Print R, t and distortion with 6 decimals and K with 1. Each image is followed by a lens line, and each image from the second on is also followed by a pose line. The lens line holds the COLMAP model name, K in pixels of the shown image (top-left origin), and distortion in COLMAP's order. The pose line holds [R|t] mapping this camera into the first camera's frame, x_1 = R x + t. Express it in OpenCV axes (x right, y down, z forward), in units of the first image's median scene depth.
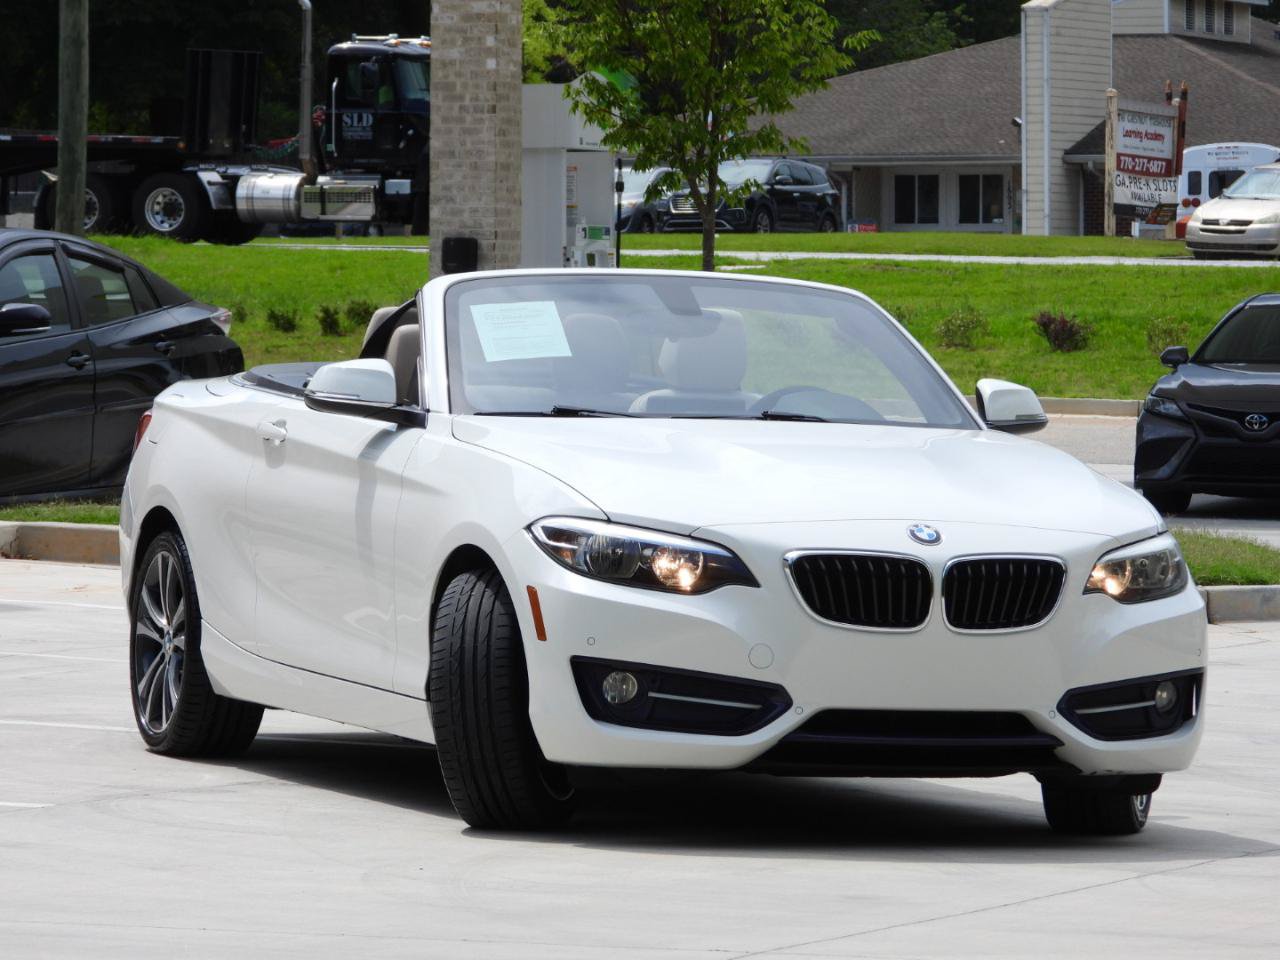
lens RADIAL K [[6910.8, 0, 640.0], [0, 6910.8, 480.0], [0, 0, 1]] dist [-0.107314, 10.497371]
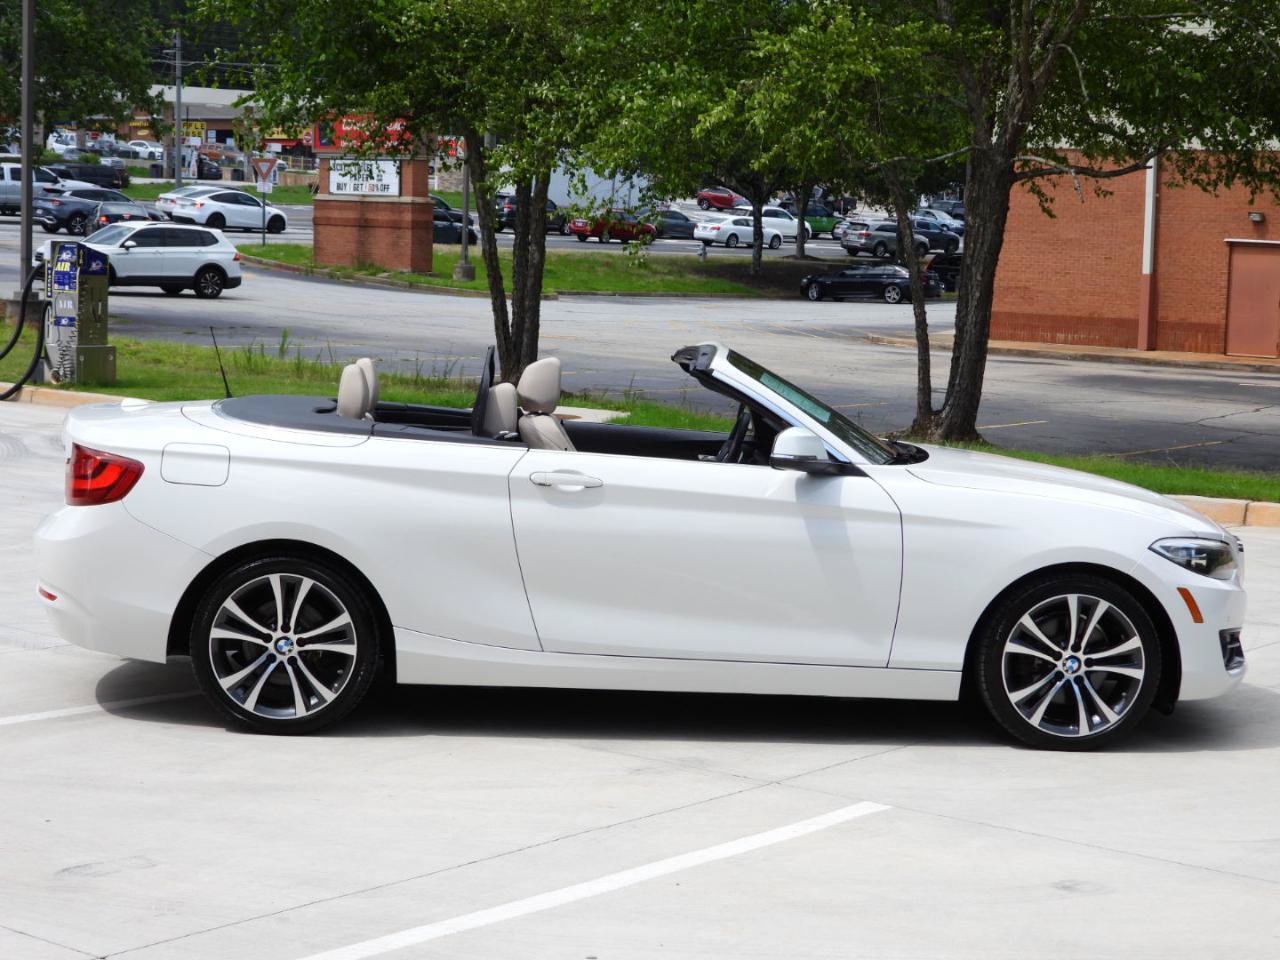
lens RADIAL K [[2403.6, 0, 640.0], [0, 2403.6, 480.0], [0, 0, 1]] dist [0.025469, -0.118409]
pose [[0.294007, -0.116095, 0.948727, -0.536501], [-0.006070, 0.992349, 0.123315, -0.070544], [-0.955784, -0.042014, 0.291052, 0.957883]]
